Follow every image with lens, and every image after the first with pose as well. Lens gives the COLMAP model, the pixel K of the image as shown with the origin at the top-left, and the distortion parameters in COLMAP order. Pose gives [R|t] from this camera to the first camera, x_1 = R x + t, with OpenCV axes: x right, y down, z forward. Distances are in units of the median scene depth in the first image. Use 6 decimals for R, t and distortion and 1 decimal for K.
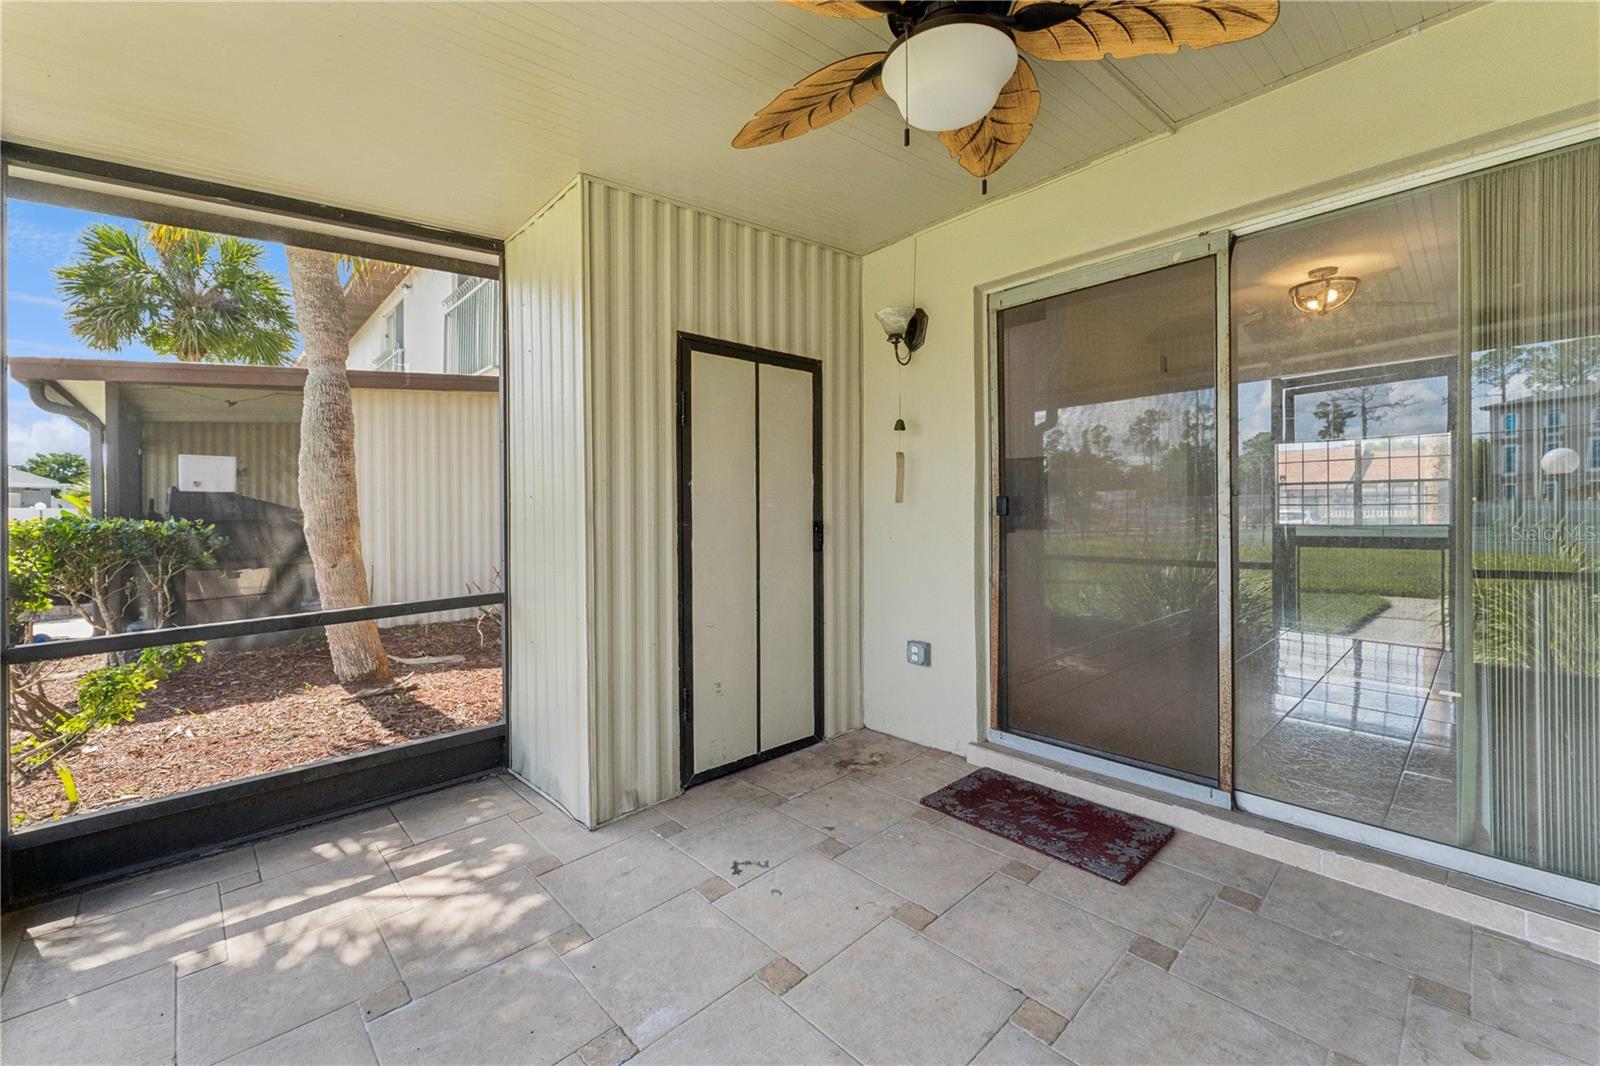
lens RADIAL K [[661.5, 0, 805.1], [0, 661.5, 505.8], [0, 0, 1]] dist [0.000654, -0.000008]
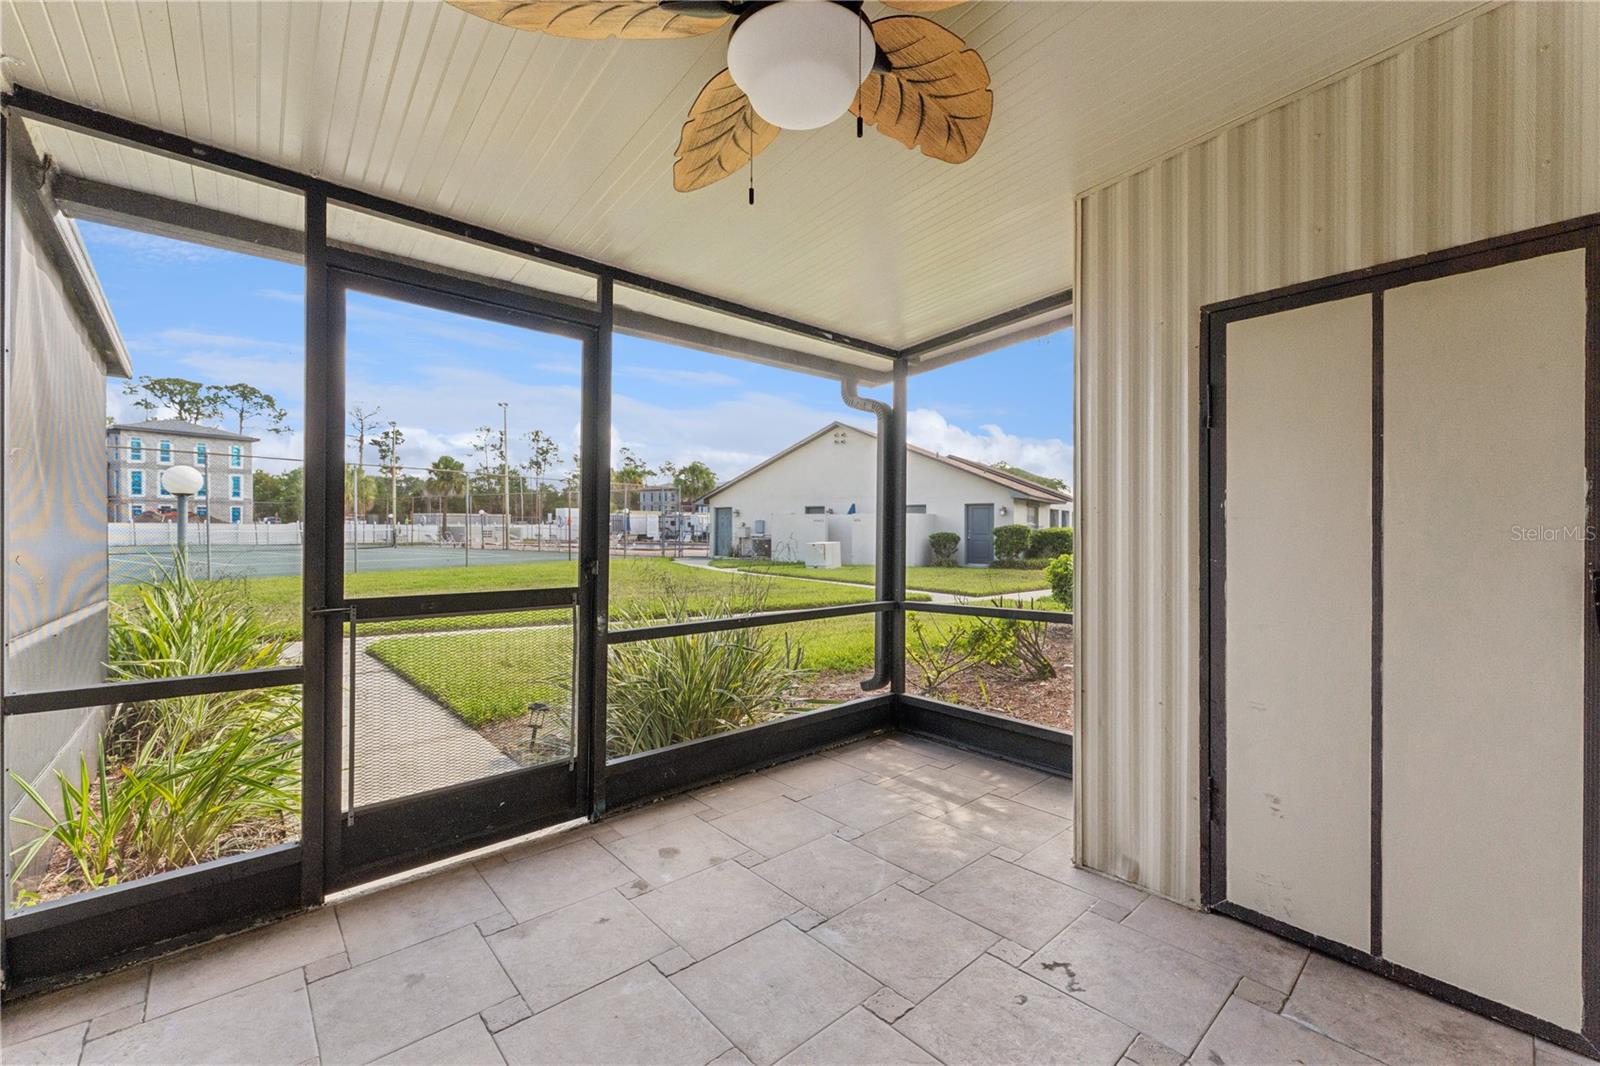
lens RADIAL K [[652.0, 0, 791.1], [0, 652.0, 535.0], [0, 0, 1]] dist [-0.000602, -0.000166]
pose [[-0.069845, 0.006527, -0.997536, 0.604509], [0.000172, 0.999979, 0.006531, -0.004915], [0.997558, 0.000284, -0.069845, 0.586842]]
